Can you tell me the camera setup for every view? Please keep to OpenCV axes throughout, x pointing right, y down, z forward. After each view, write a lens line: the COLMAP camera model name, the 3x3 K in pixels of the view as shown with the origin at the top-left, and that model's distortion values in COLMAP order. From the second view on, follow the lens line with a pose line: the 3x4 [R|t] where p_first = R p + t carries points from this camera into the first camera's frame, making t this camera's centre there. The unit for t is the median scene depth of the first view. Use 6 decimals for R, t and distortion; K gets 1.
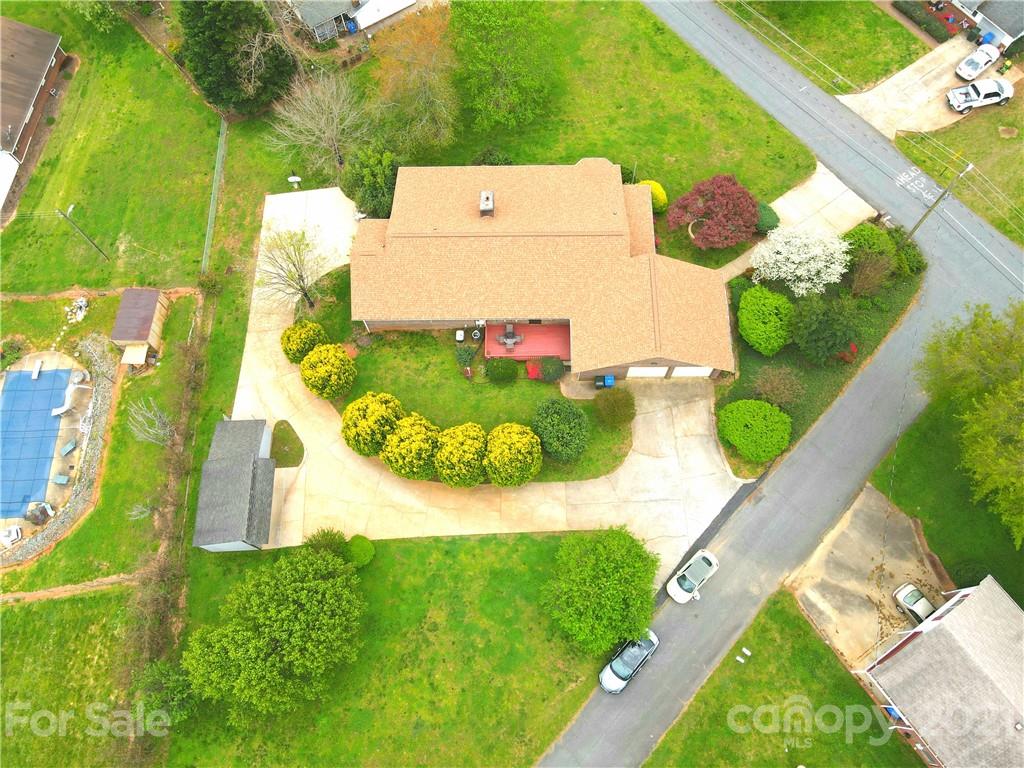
lens RADIAL K [[777.2, 0, 512.2], [0, 777.2, 385.7], [0, 0, 1]] dist [0.028258, -0.002851]
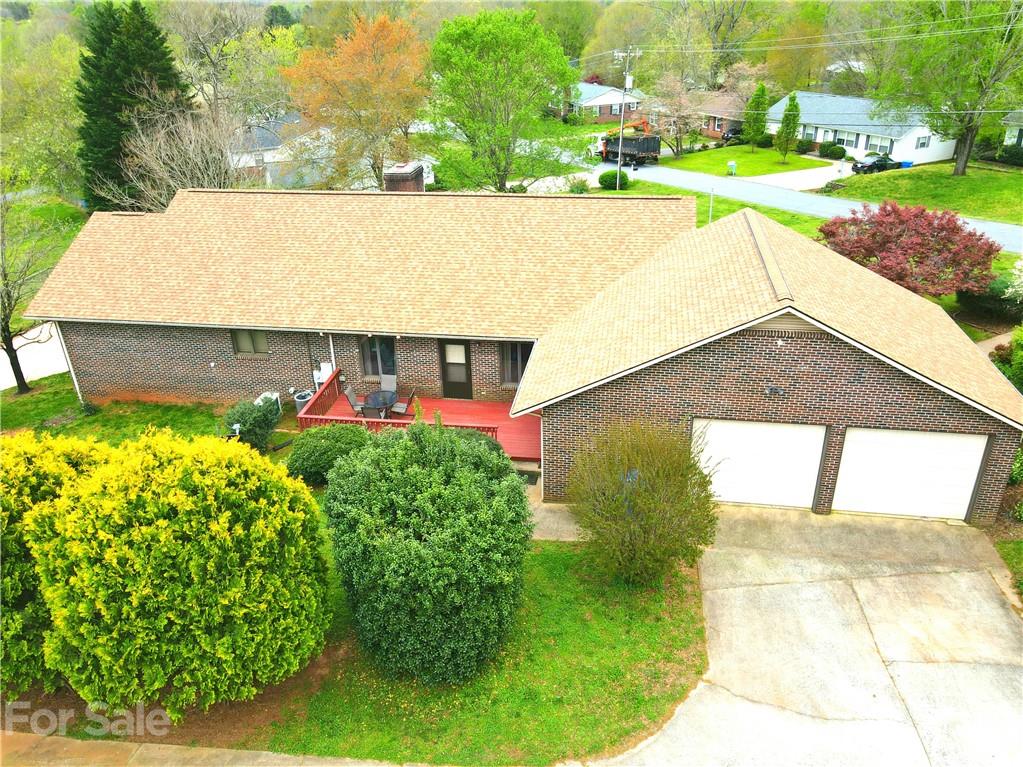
lens RADIAL K [[776.5, 0, 510.4], [0, 776.5, 381.8], [0, 0, 1]] dist [0.028258, -0.002851]
pose [[0.986221, 0.076324, -0.146772, 0.119721], [-0.154191, 0.745544, -0.648374, 0.176680], [0.059939, 0.662071, 0.747040, 0.734023]]
